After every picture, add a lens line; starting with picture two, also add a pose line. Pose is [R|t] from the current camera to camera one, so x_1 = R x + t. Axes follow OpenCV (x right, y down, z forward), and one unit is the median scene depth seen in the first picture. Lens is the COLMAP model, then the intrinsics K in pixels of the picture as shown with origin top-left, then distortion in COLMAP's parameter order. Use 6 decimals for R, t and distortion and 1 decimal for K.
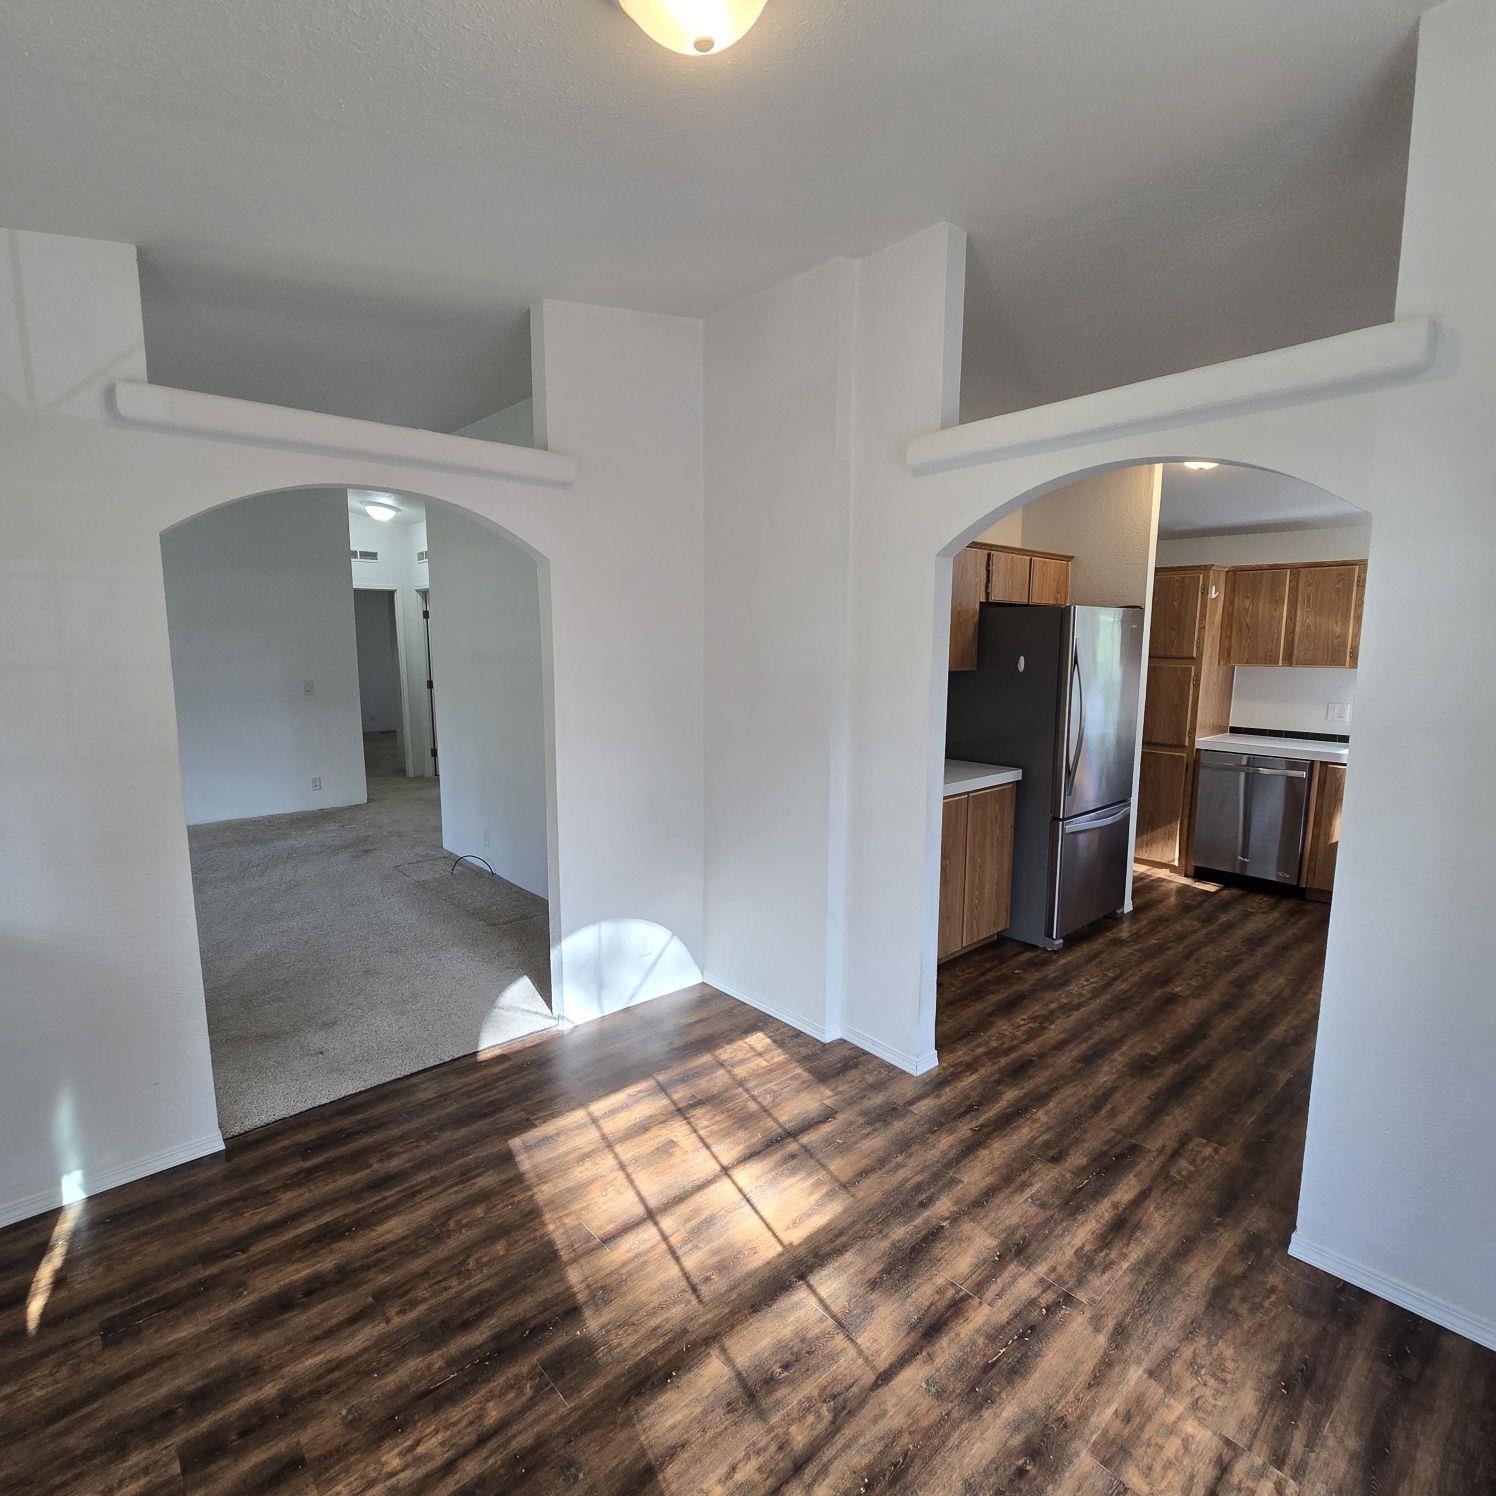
lens RADIAL K [[814.5, 0, 755.3], [0, 814.5, 756.5], [0, 0, 1]] dist [-0.000745, -0.000582]
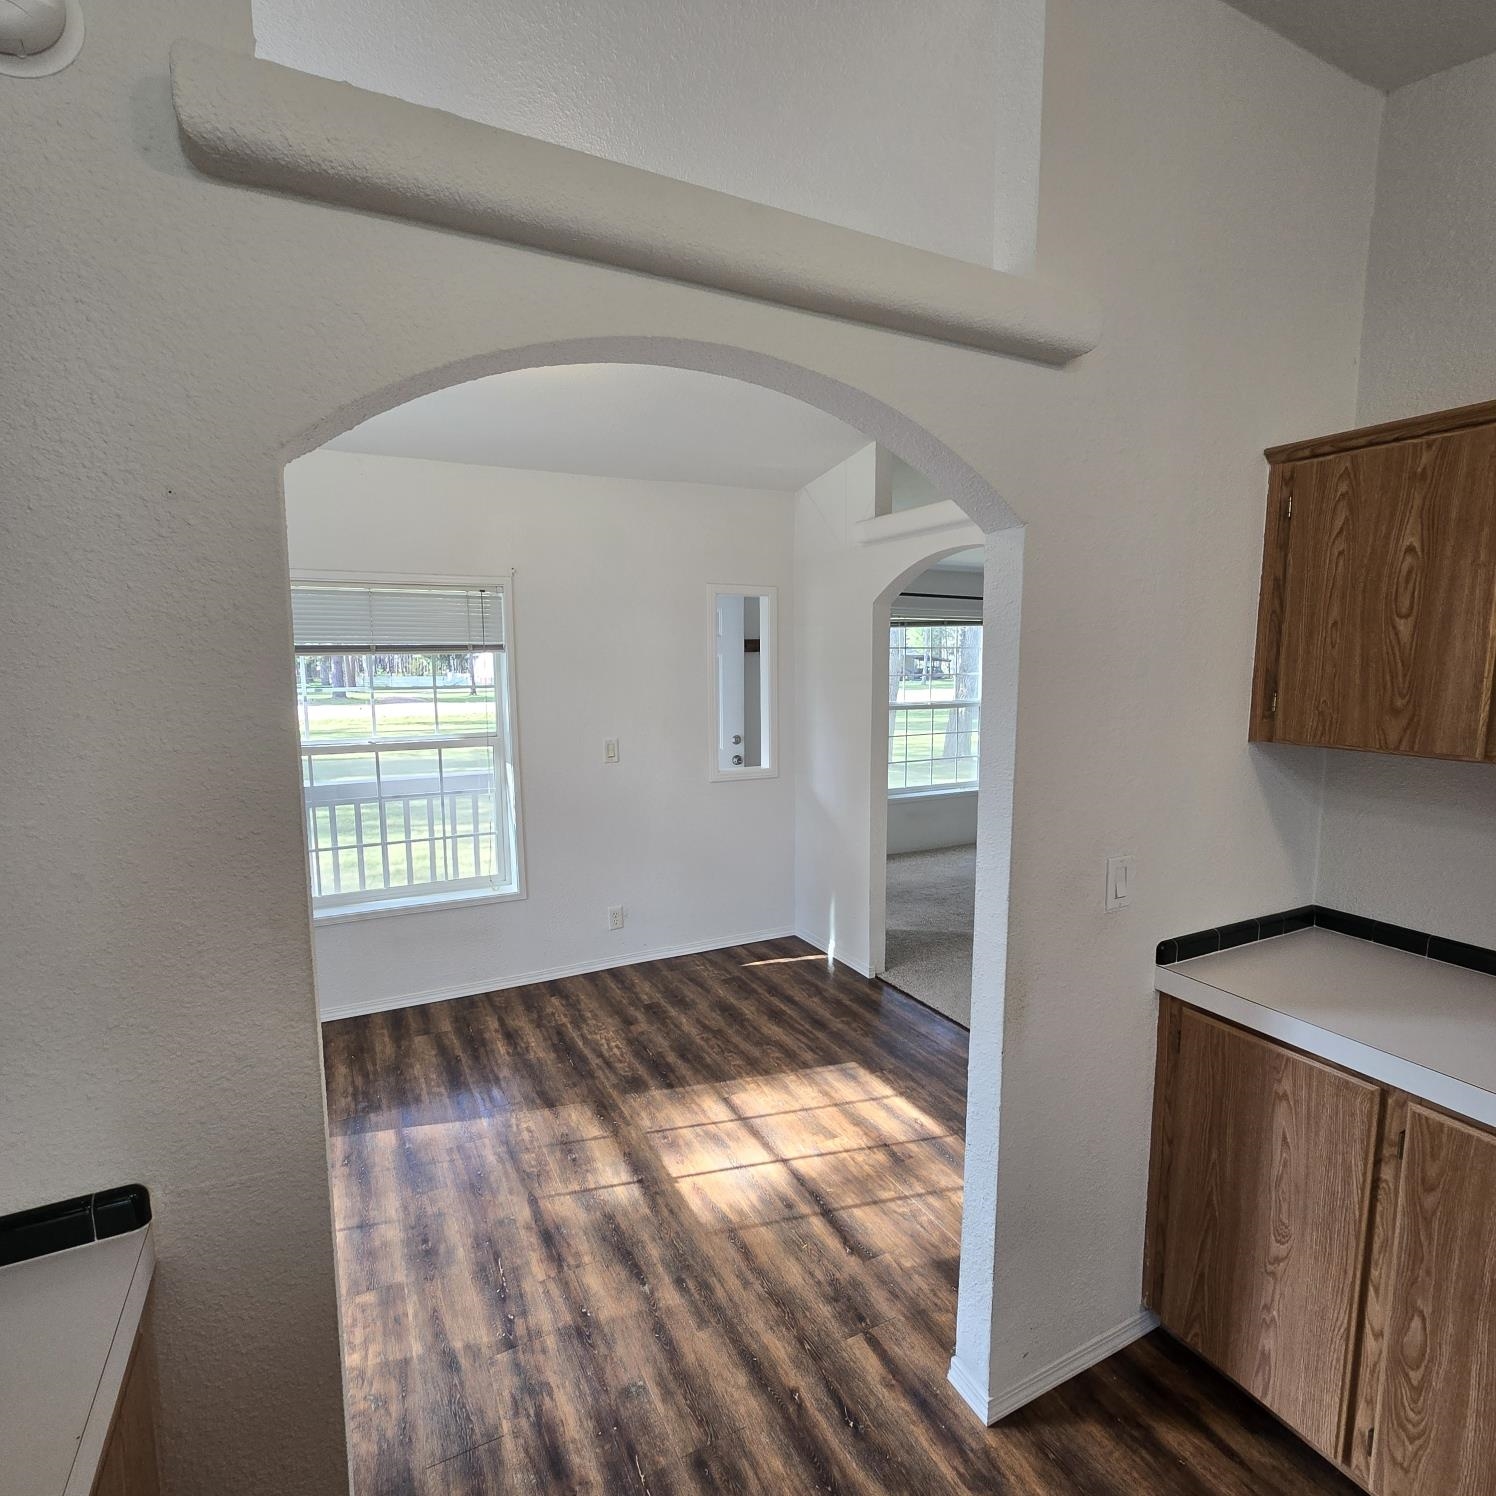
lens RADIAL K [[814.5, 0, 754.2], [0, 814.5, 754.6], [0, 0, 1]] dist [-0.000745, -0.000582]
pose [[-0.257924, 0.113509, -0.959474, 1.079891], [-0.135528, 0.979005, 0.152252, -0.201640], [0.956613, 0.169305, -0.237125, 1.289809]]
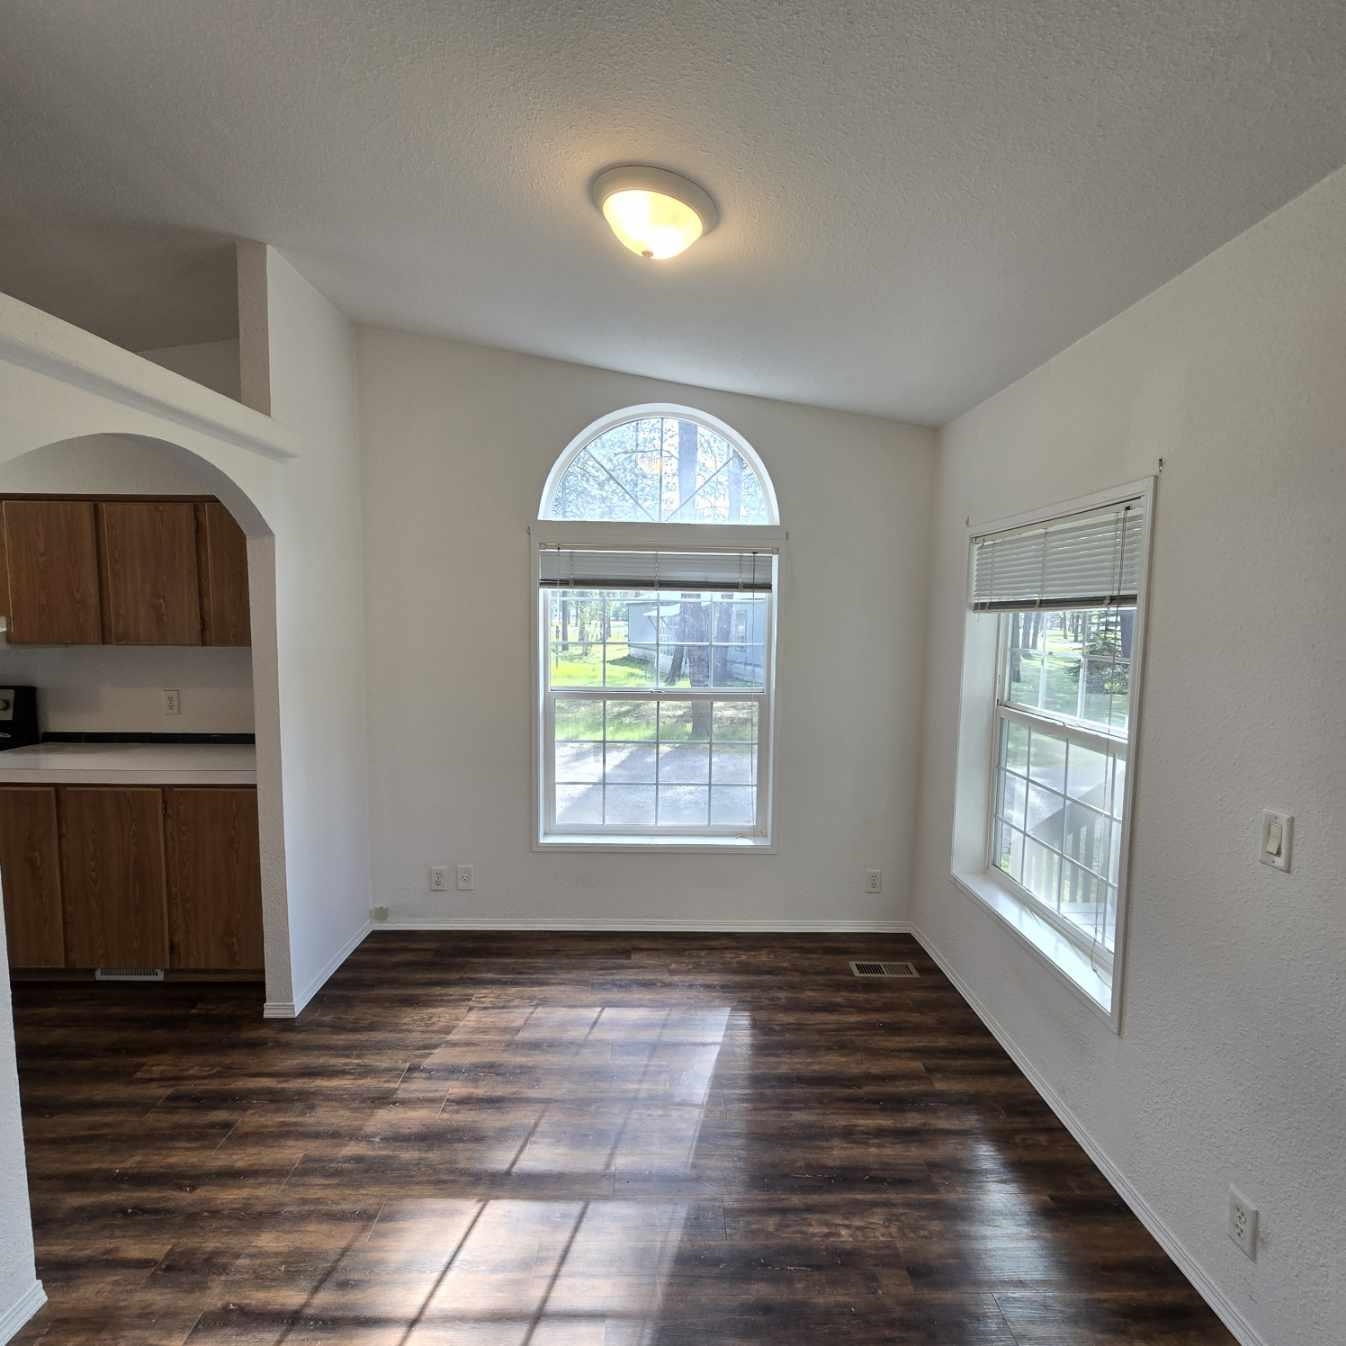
lens RADIAL K [[732.9, 0, 675.4], [0, 732.9, 670.9], [0, 0, 1]] dist [-0.000745, -0.000582]
pose [[-0.756158, -0.067653, 0.650883, -0.710064], [0.075059, 0.979111, 0.188968, -0.219469], [-0.650070, 0.191744, -0.735284, 1.402707]]
